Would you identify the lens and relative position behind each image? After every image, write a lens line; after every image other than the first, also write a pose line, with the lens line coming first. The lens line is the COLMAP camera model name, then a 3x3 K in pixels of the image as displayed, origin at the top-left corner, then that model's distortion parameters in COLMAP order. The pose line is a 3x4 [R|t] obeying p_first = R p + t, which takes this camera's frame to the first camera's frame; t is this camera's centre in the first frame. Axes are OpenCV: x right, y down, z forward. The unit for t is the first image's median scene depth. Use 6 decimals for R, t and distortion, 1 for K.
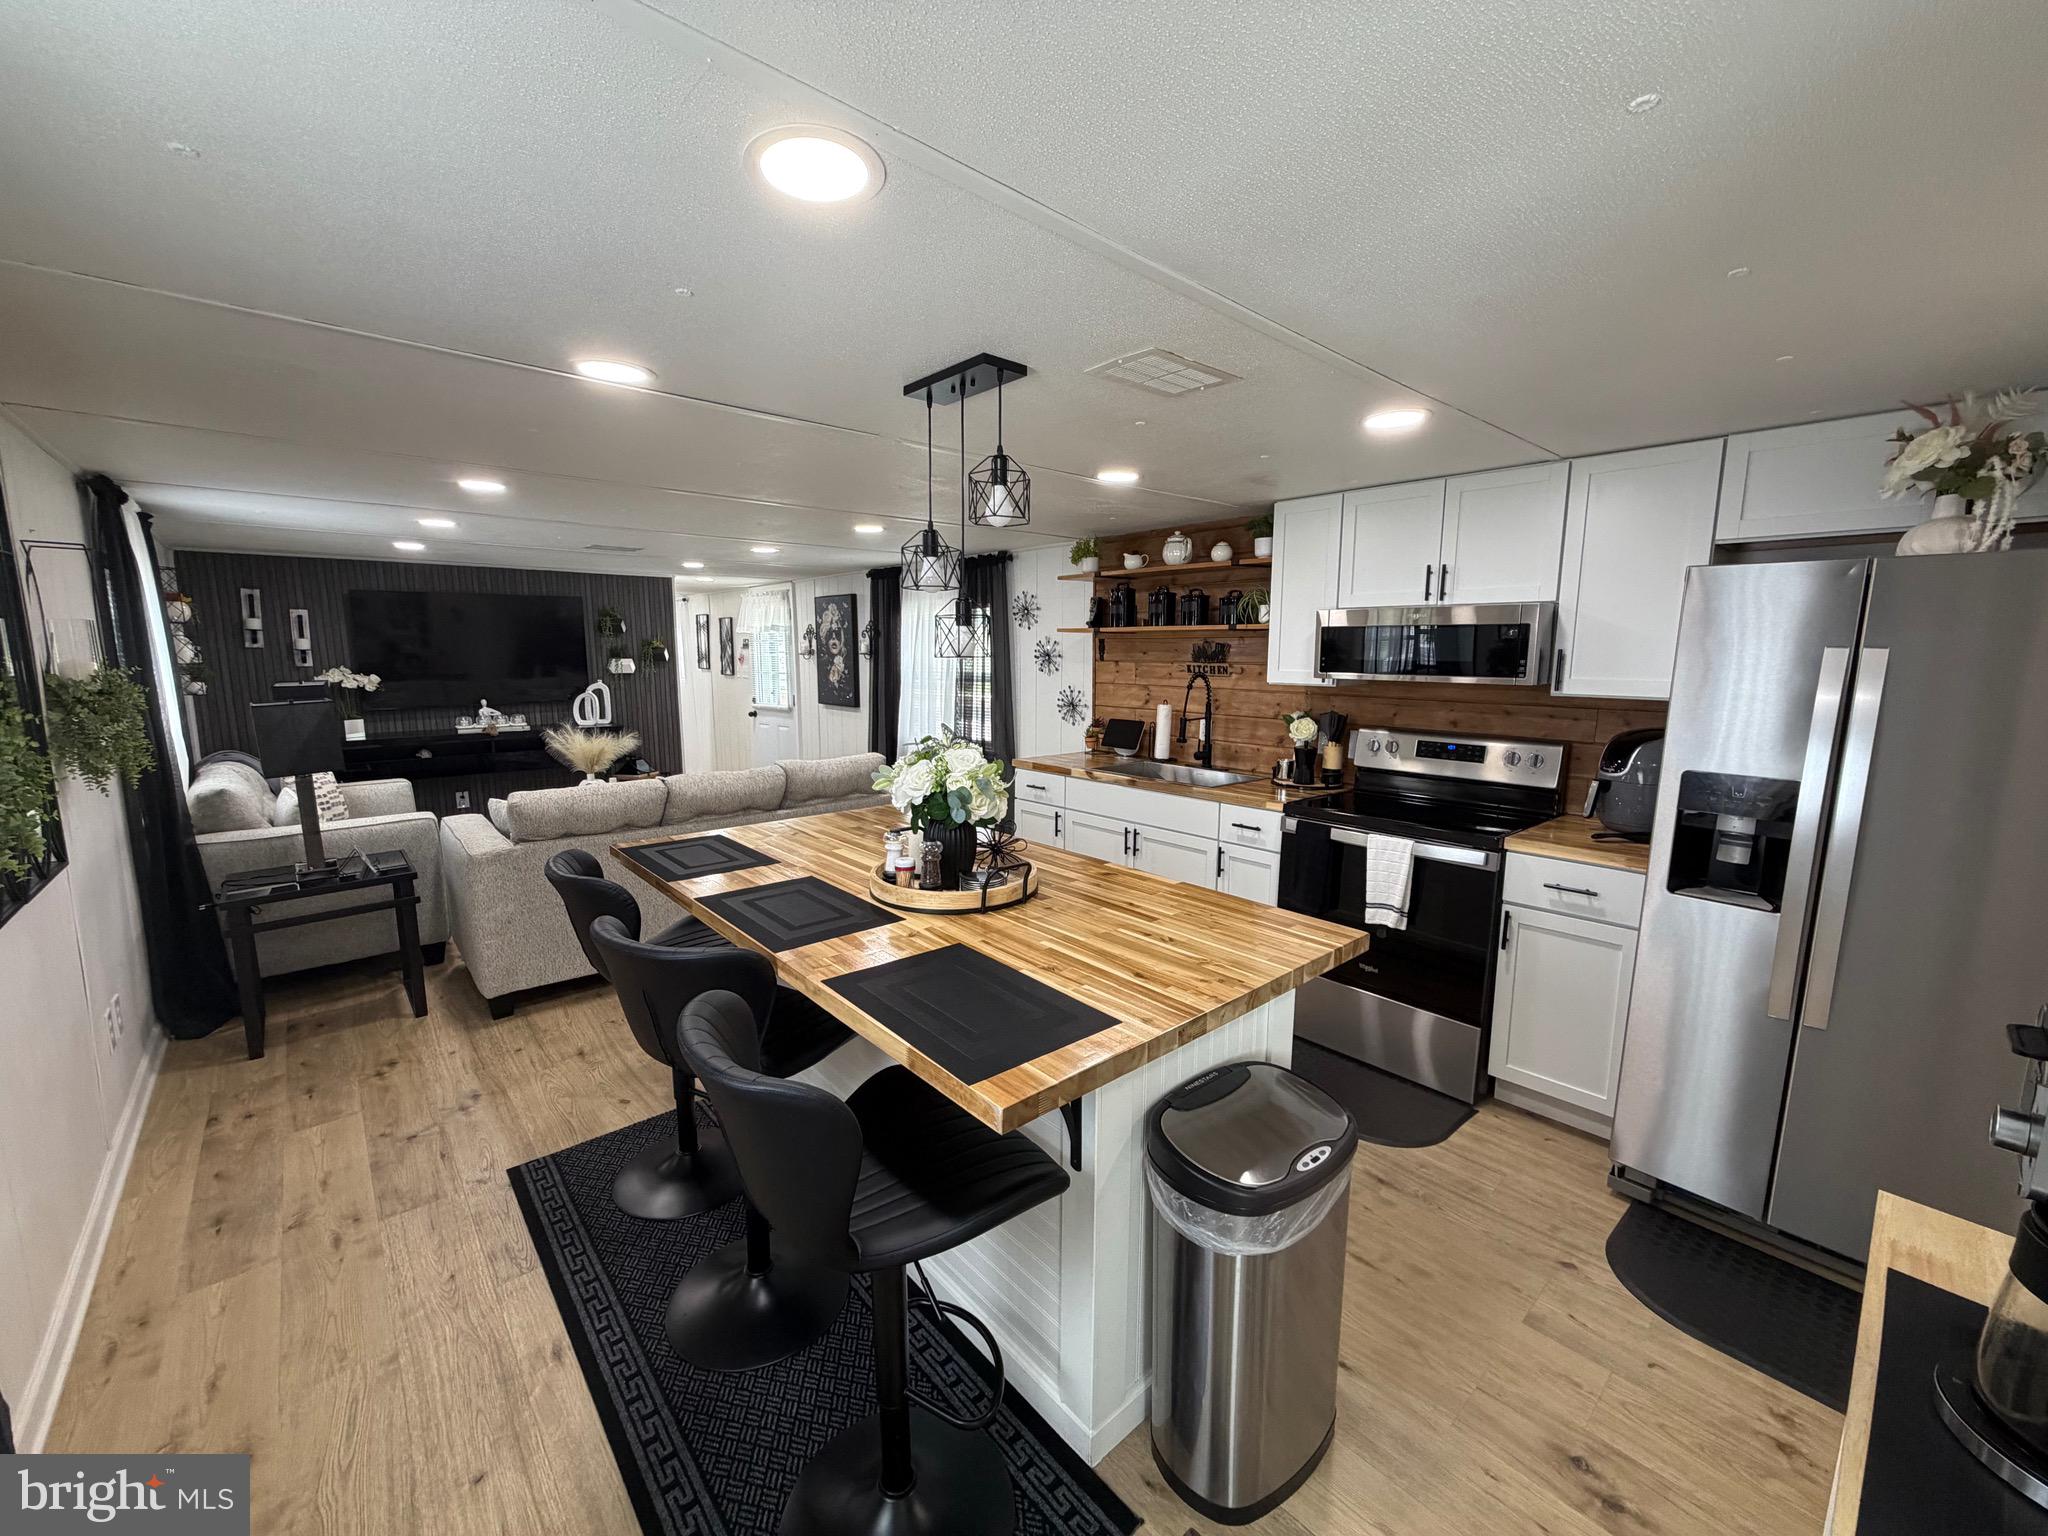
lens RADIAL K [[812.4, 0, 1018.6], [0, 812.4, 766.1], [0, 0, 1]] dist [-0.000393, 0.000058]
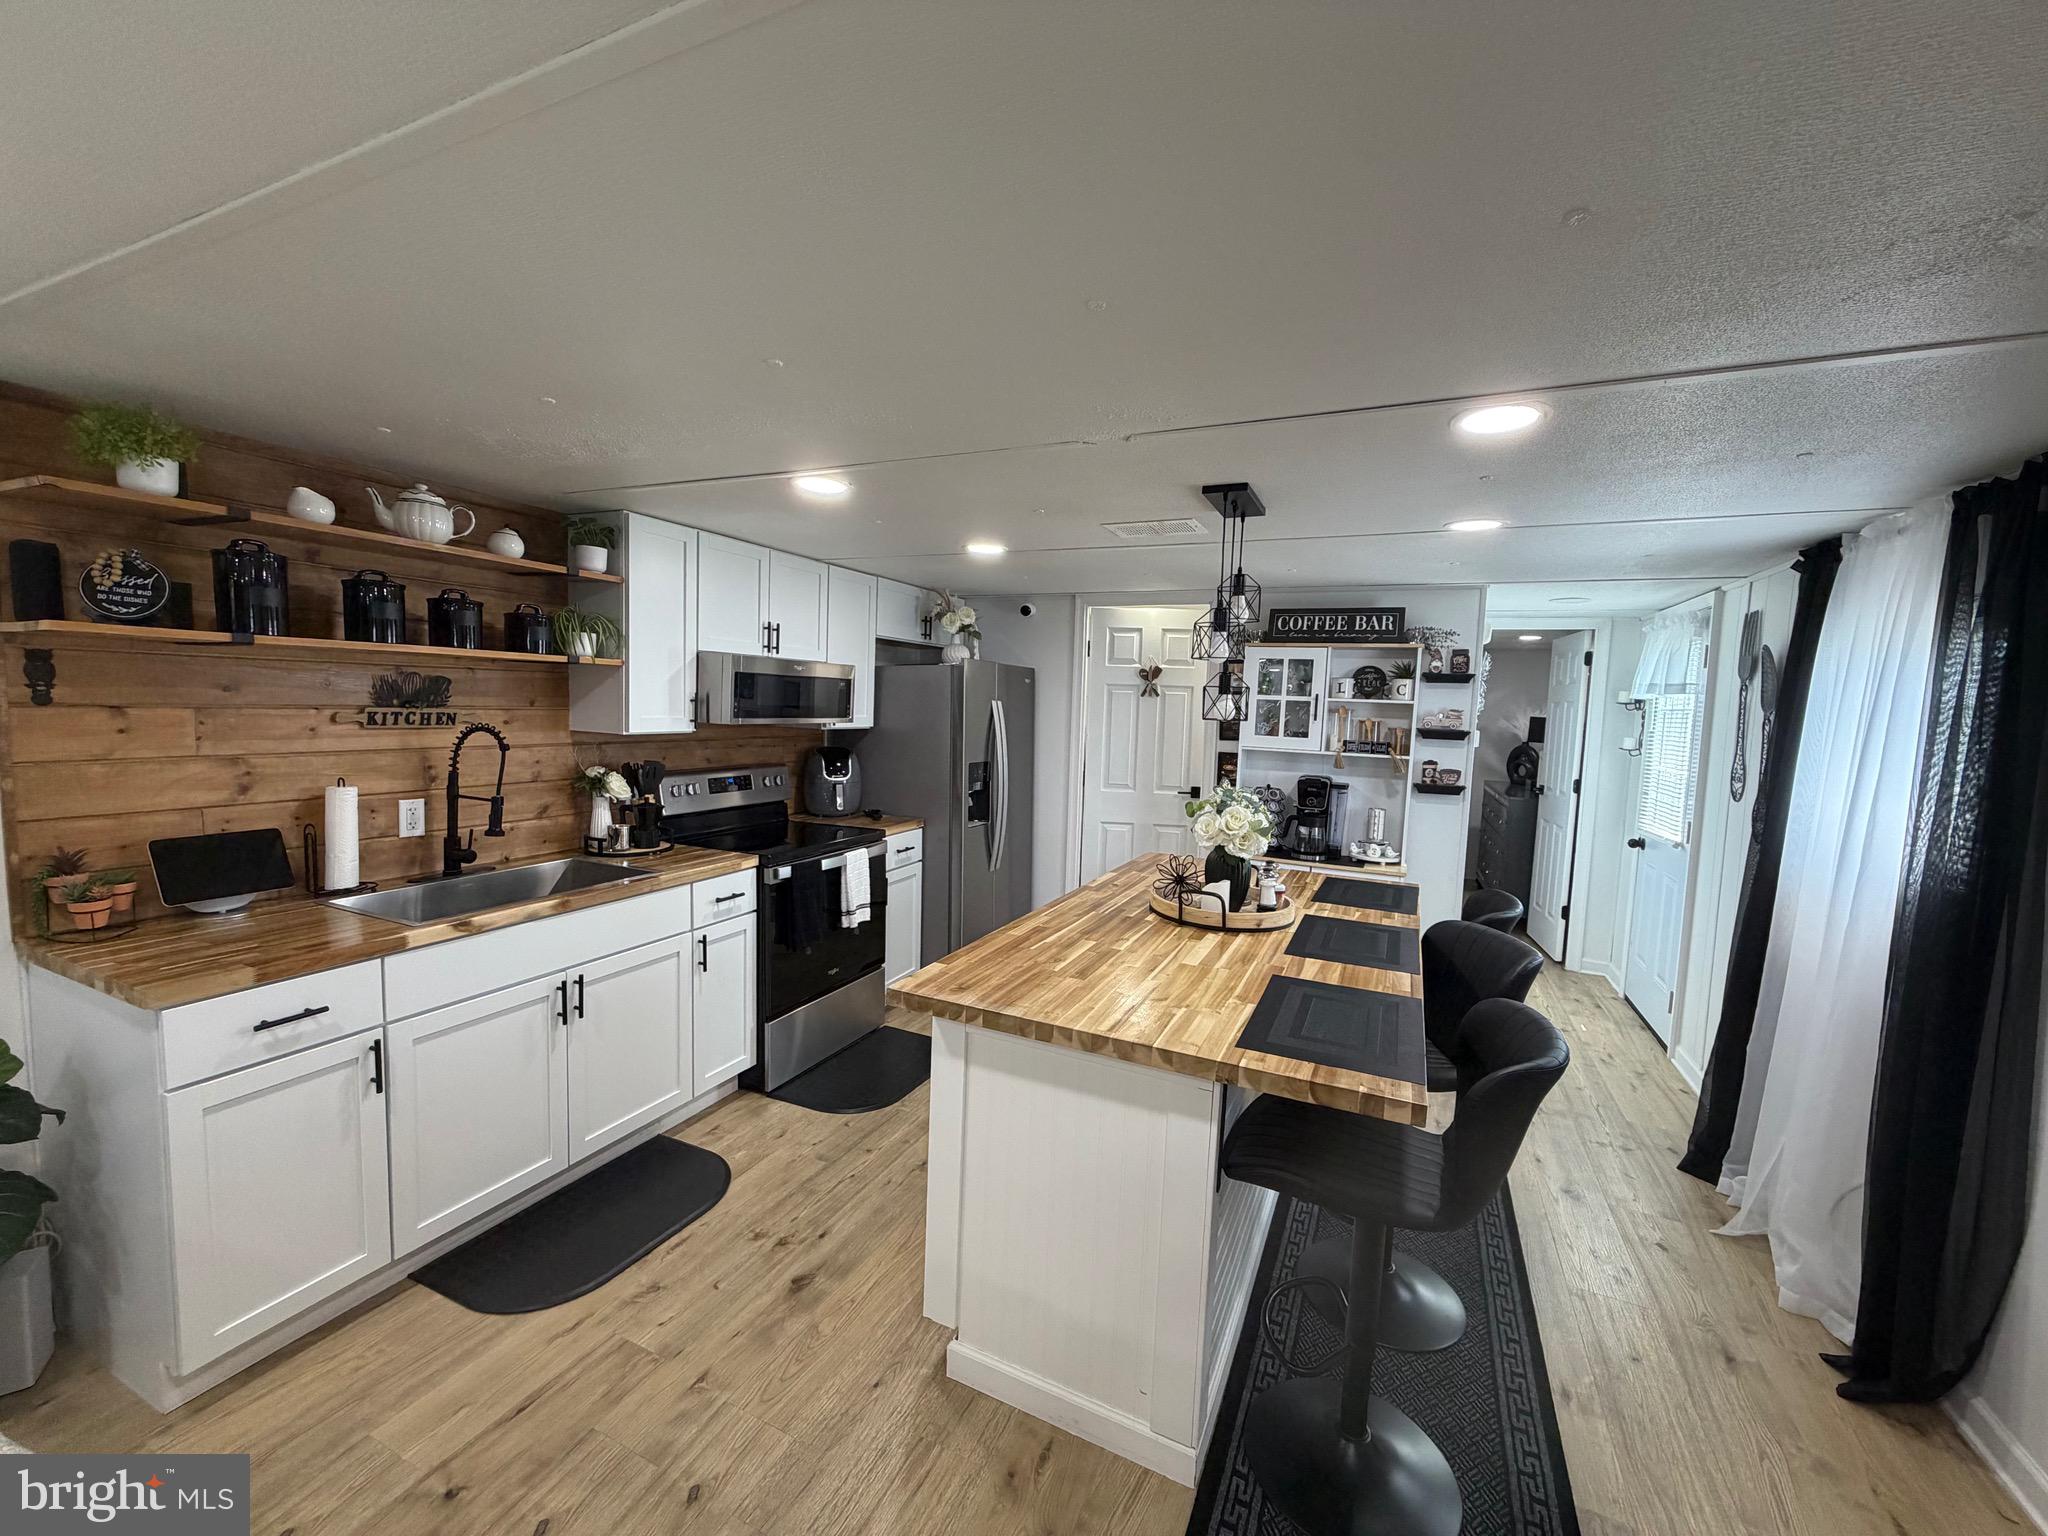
lens RADIAL K [[812.4, 0, 1018.6], [0, 812.4, 766.1], [0, 0, 1]] dist [-0.000393, 0.000058]
pose [[-0.399485, -0.091350, 0.912177, -0.548279], [0.096533, 0.985299, 0.140949, -0.137592], [-0.911643, 0.144362, -0.384794, 0.906073]]
